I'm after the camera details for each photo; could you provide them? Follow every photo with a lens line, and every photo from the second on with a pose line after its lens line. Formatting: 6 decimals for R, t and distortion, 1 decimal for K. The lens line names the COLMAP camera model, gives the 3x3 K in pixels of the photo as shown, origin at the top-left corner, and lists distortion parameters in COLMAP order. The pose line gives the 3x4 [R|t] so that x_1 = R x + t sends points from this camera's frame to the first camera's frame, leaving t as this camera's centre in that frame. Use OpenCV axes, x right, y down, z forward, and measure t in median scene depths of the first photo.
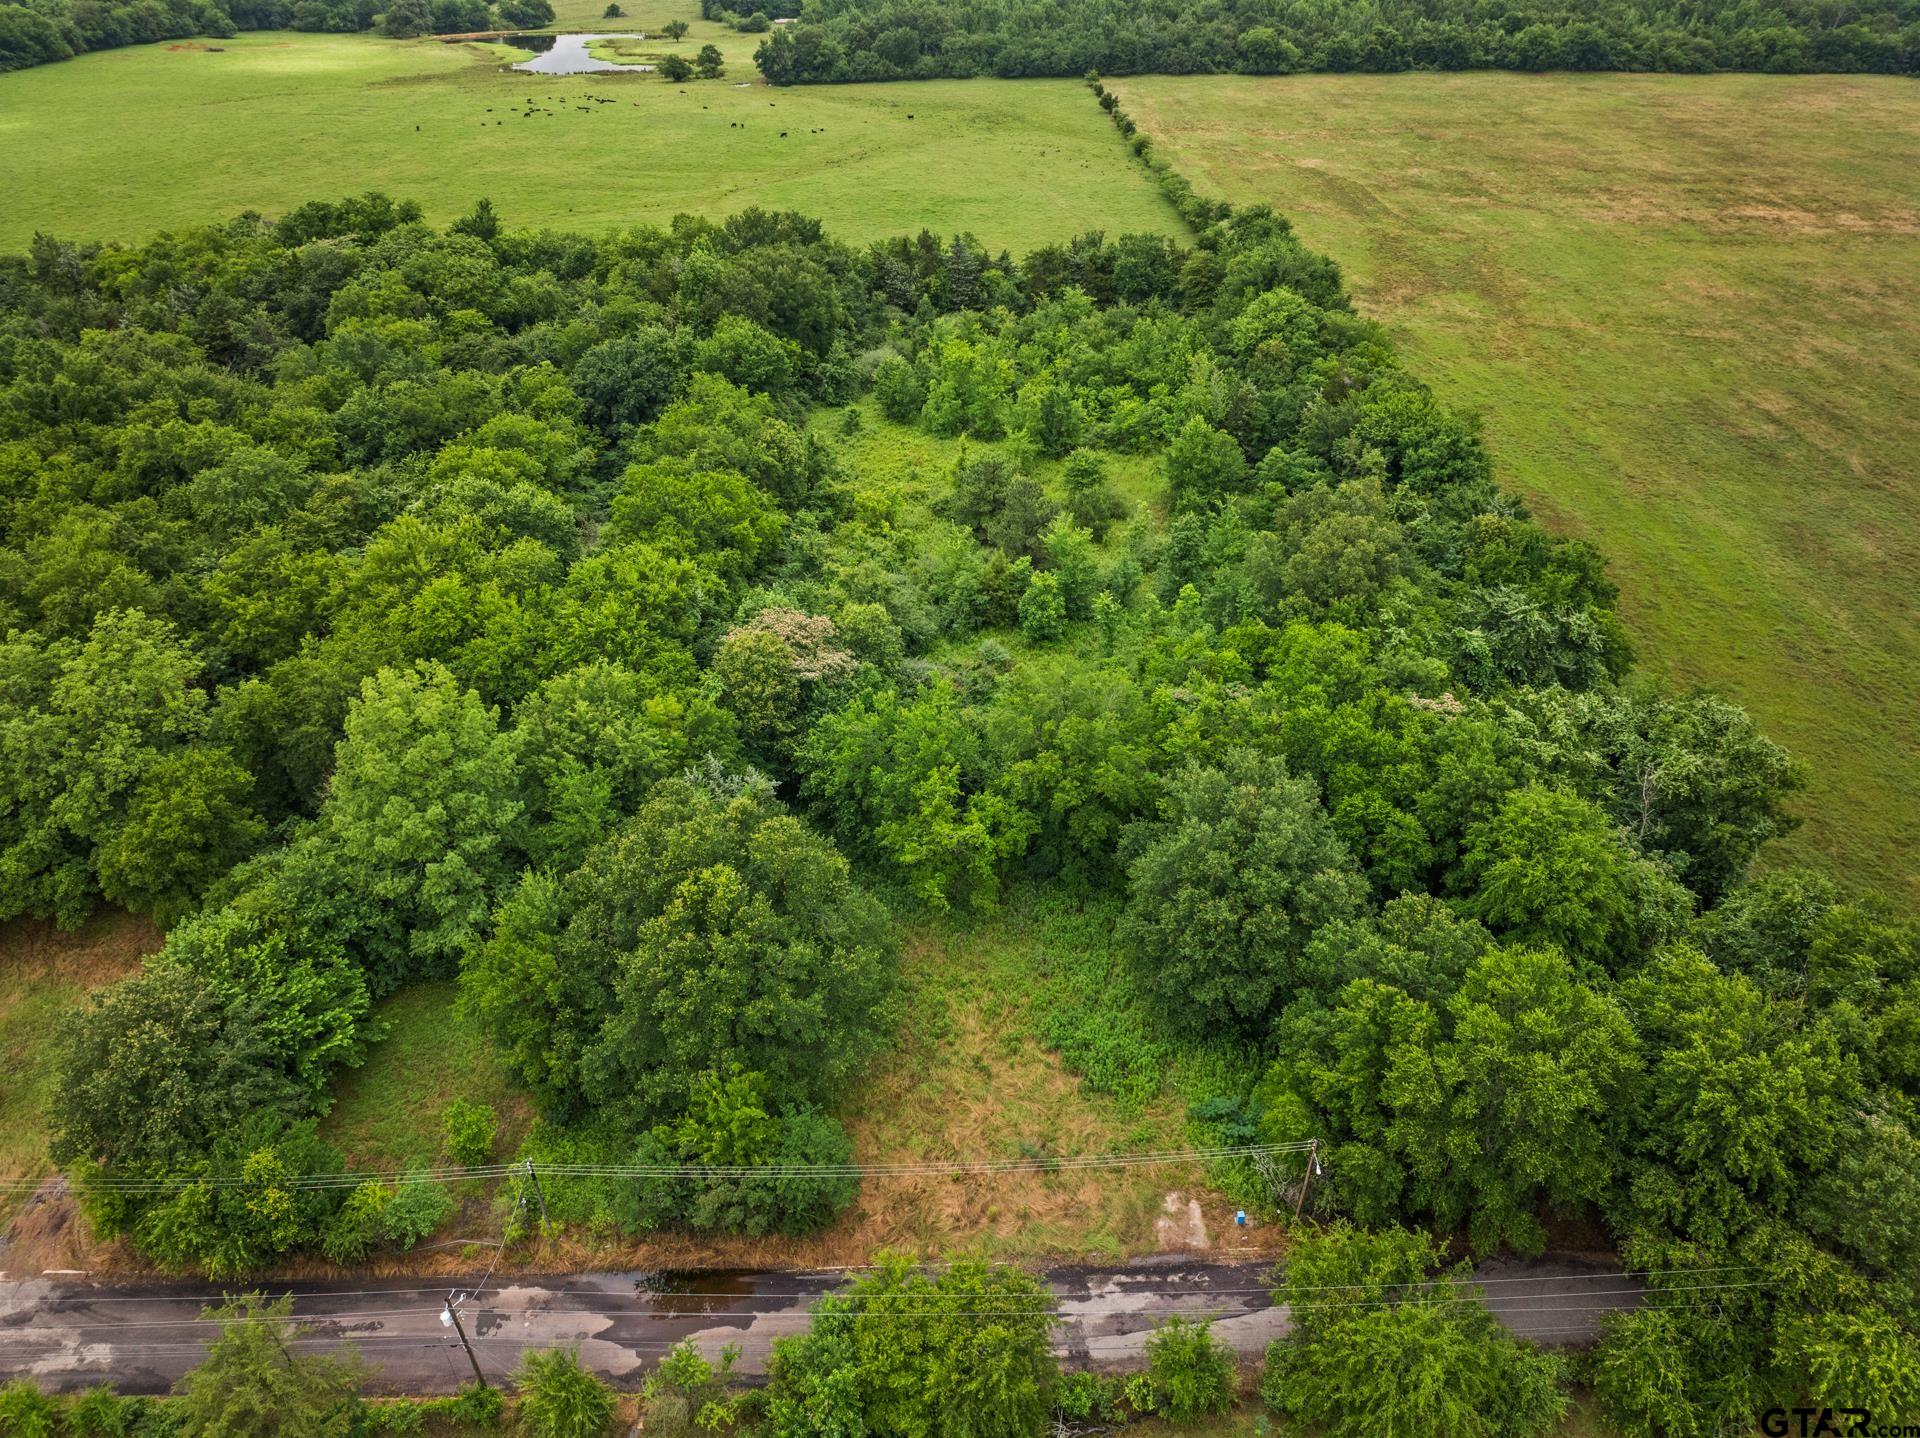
lens RADIAL K [[1364.3, 0, 960.0], [0, 1364.3, 719.0], [0, 0, 1]] dist [-0.039007, -0.007478]
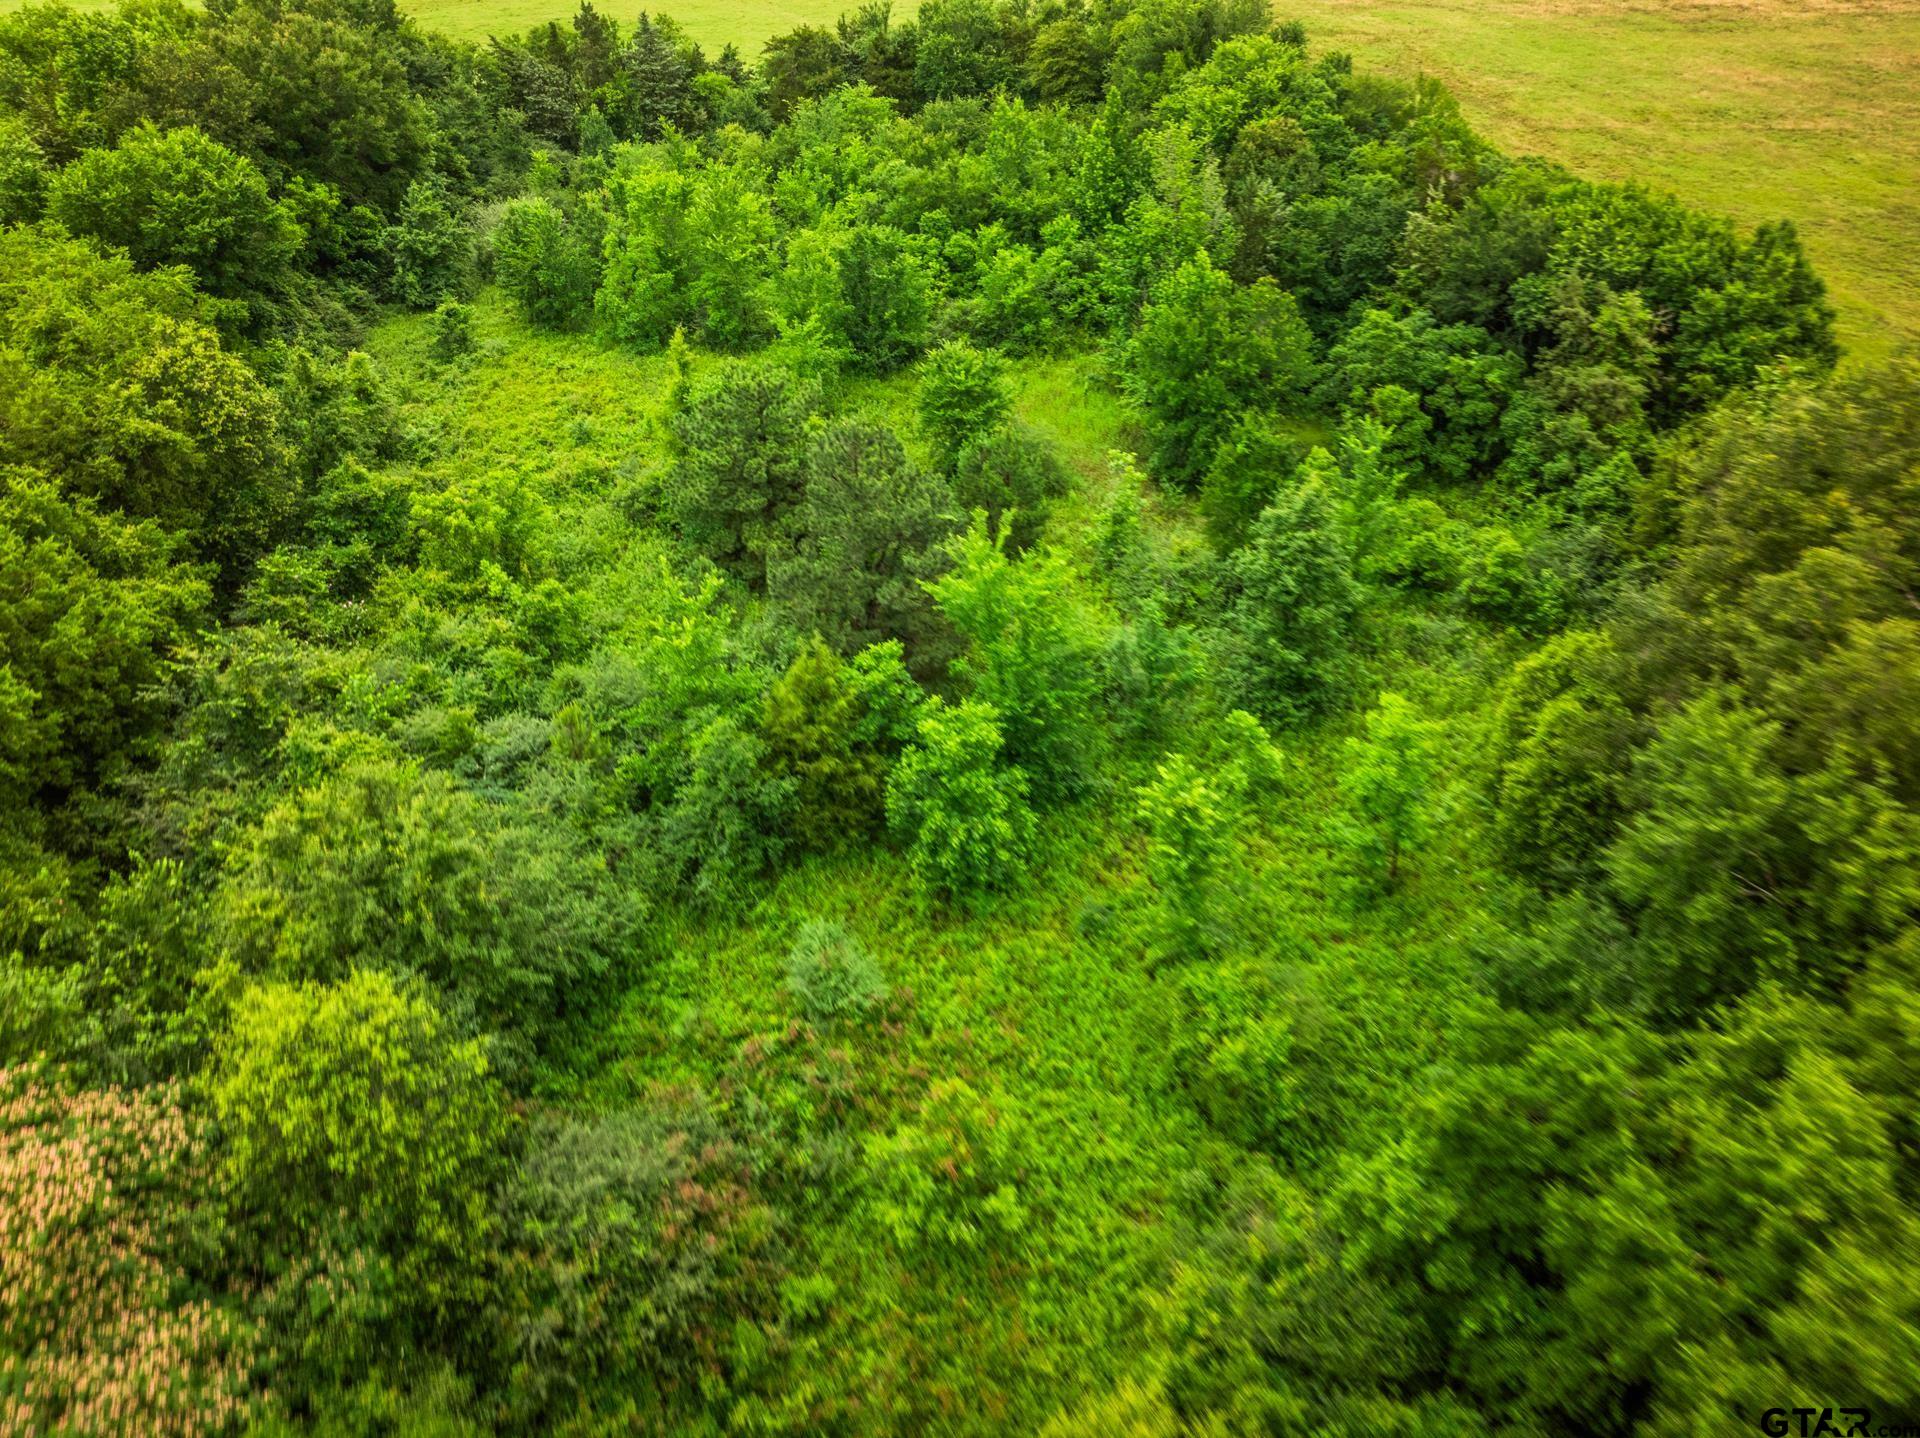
lens RADIAL K [[1364.3, 0, 960.0], [0, 1364.3, 719.0], [0, 0, 1]] dist [-0.039007, -0.007478]
pose [[0.980962, -0.112780, 0.158094, 0.007499], [0.106030, 0.993078, 0.050525, -0.092657], [-0.162698, -0.032801, 0.986131, 0.521338]]
